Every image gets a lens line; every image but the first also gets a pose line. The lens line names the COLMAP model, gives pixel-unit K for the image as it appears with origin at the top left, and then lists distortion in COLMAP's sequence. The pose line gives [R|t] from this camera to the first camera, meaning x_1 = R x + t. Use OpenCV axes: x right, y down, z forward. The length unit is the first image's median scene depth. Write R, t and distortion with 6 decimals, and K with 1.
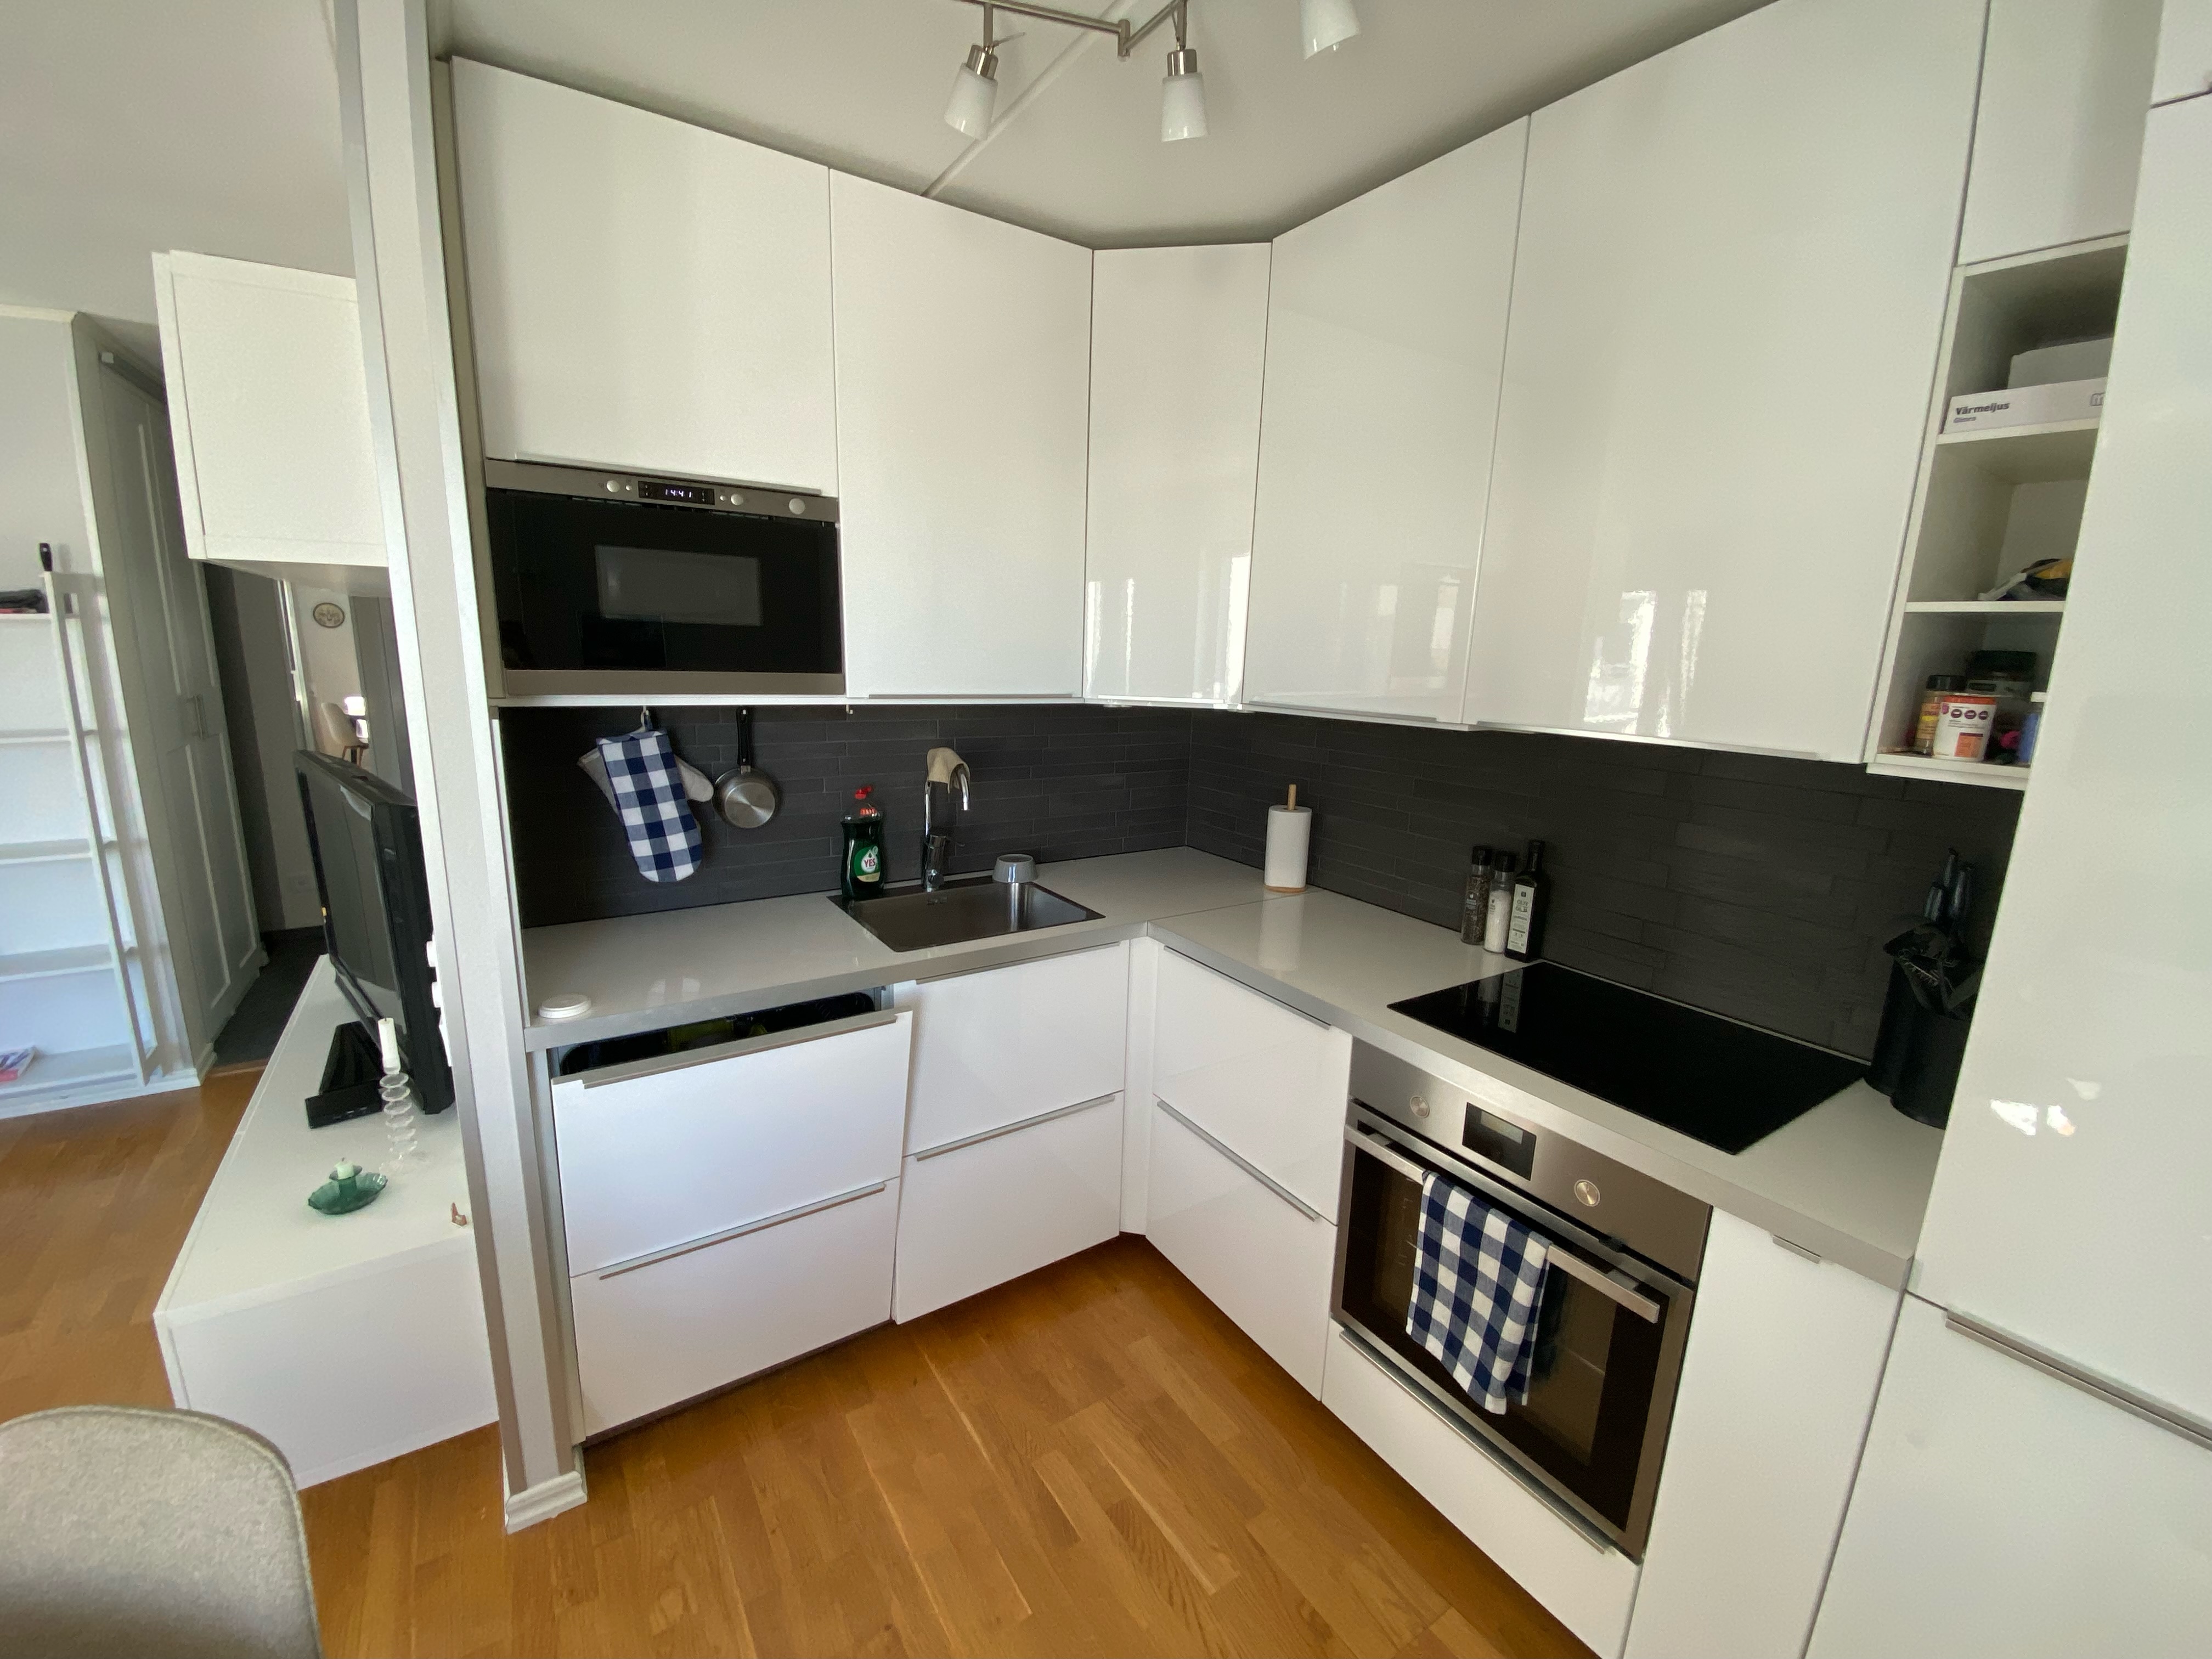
lens RADIAL K [[877.9, 0, 1106.0], [0, 877.9, 829.5], [0, 0, 1]] dist [-0.031368, 0.000019]
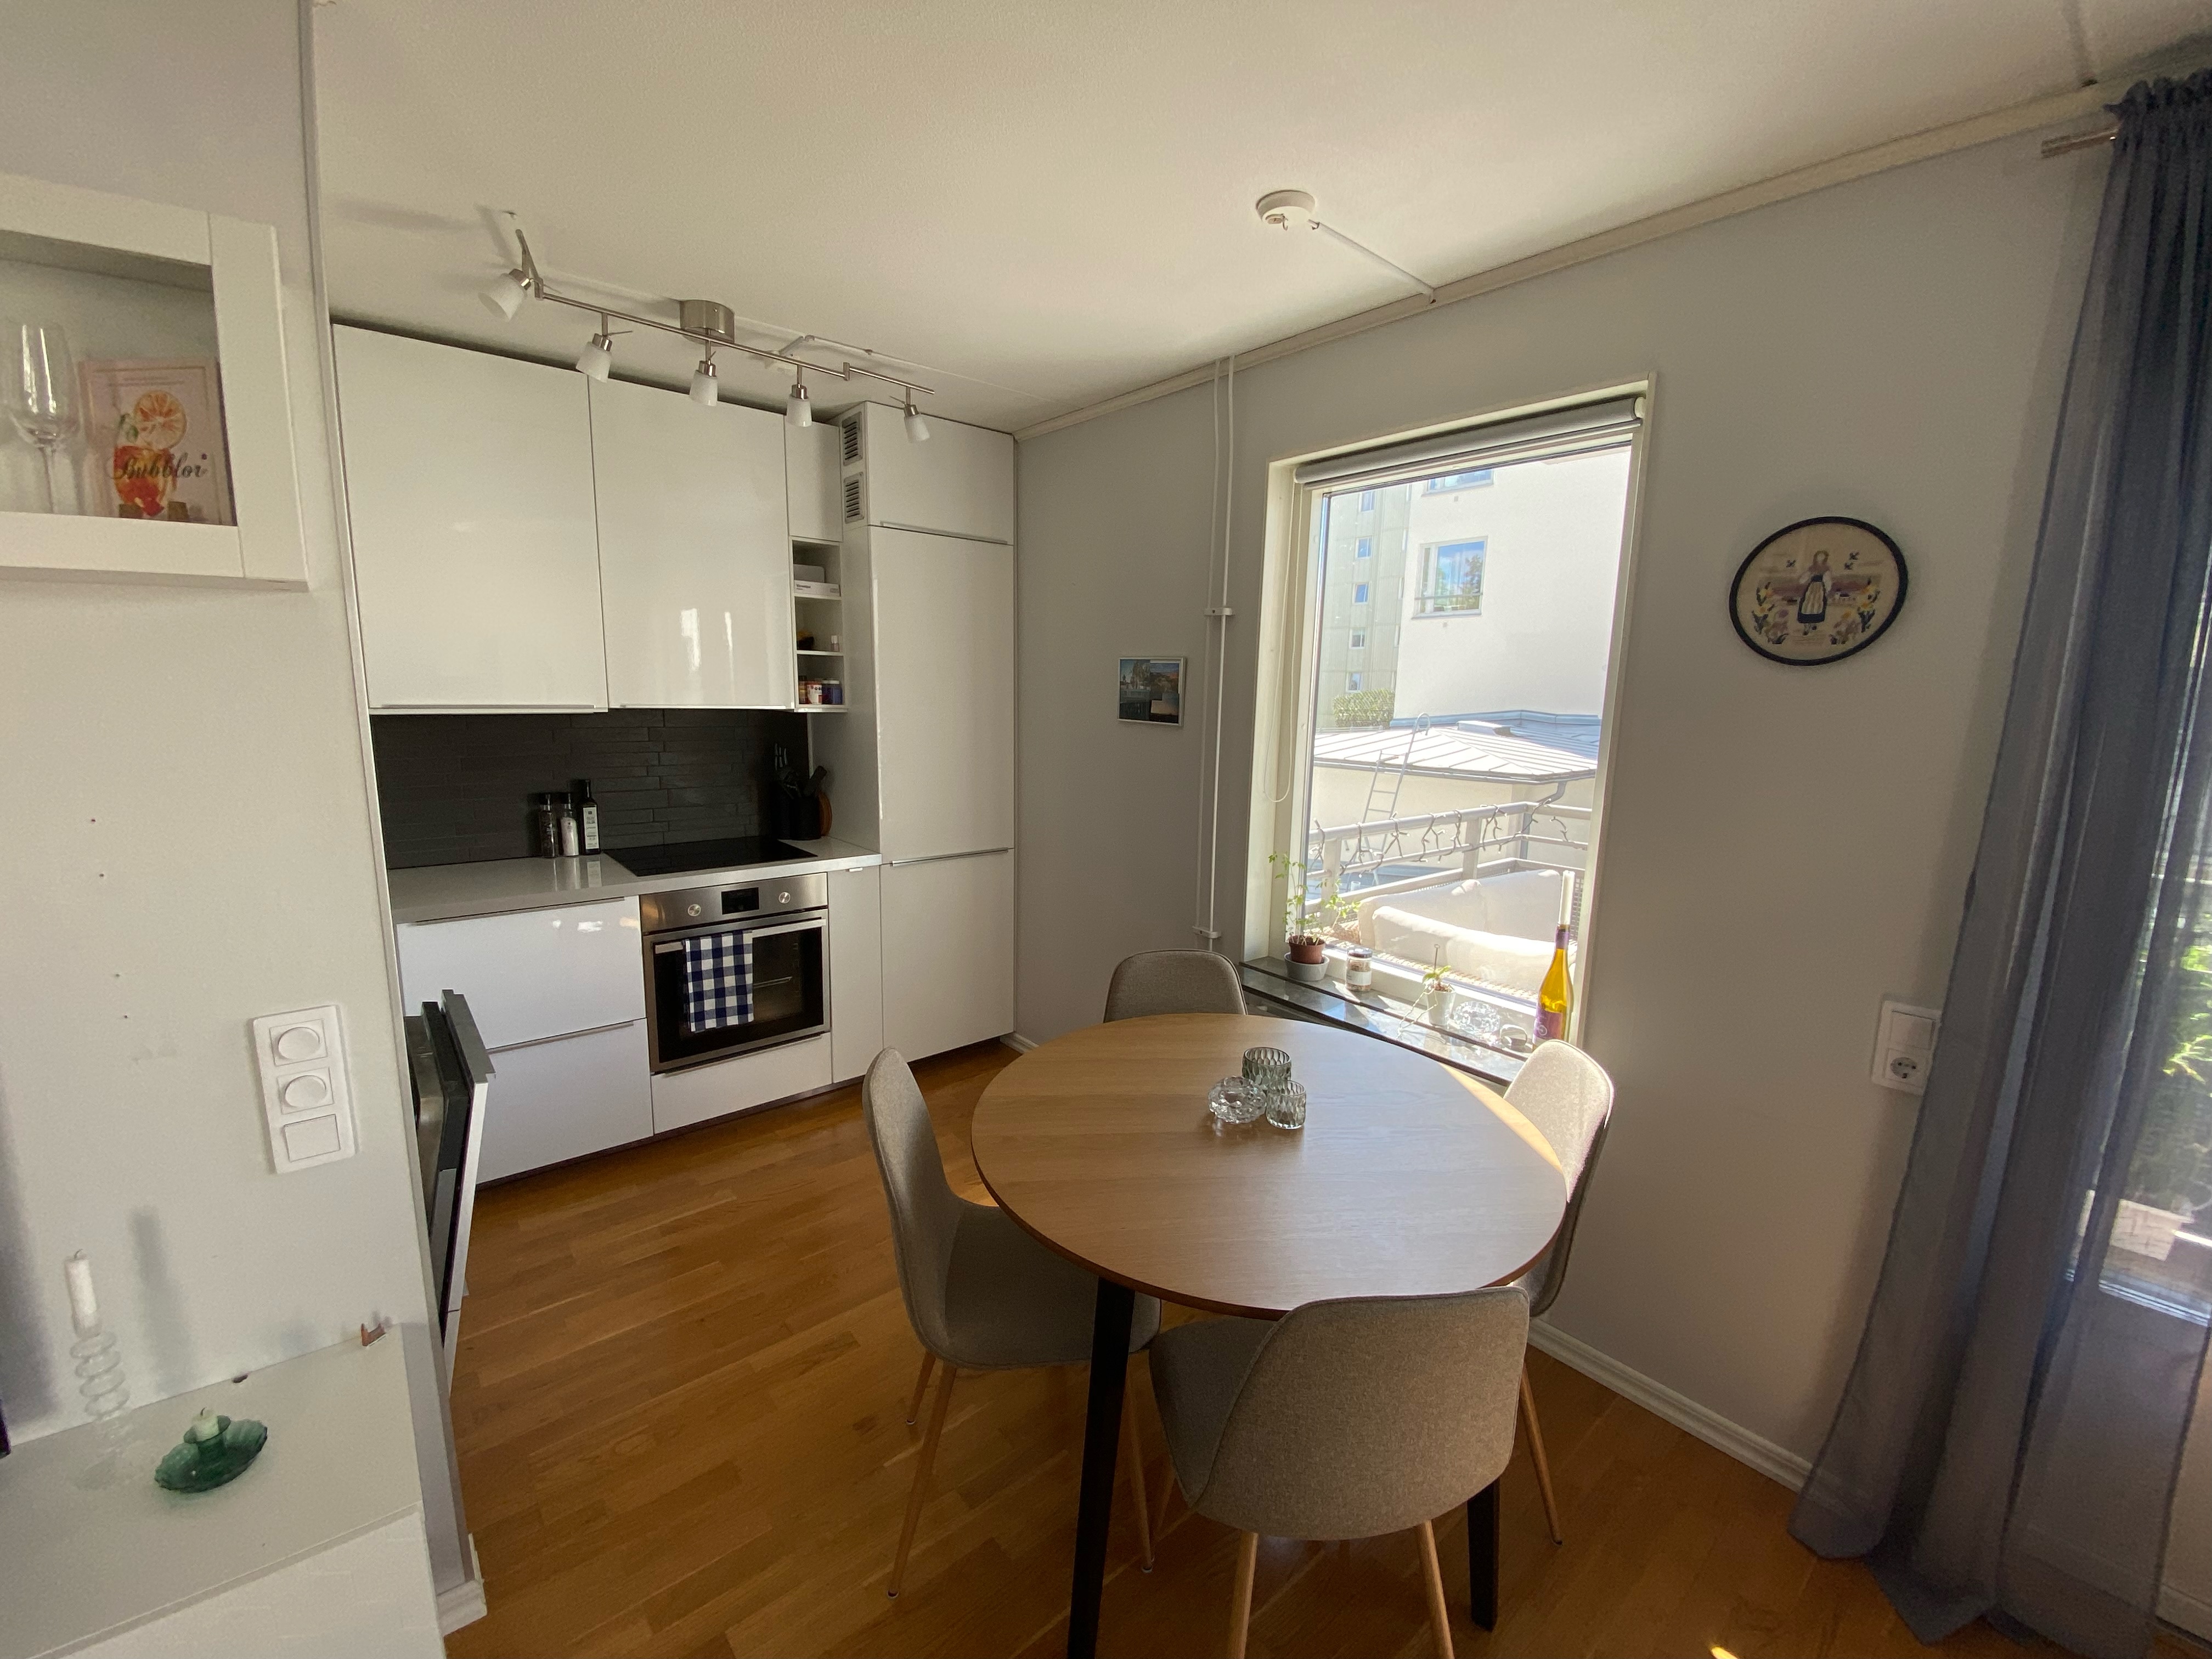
lens RADIAL K [[901.1, 0, 1106.0], [0, 901.1, 829.5], [0, 0, 1]] dist [0.000420, 0.000037]
pose [[-0.115024, -0.194773, 0.974081, -1.590501], [0.168306, 0.962591, 0.212350, -0.113177], [-0.979001, 0.188369, -0.077940, 0.237603]]
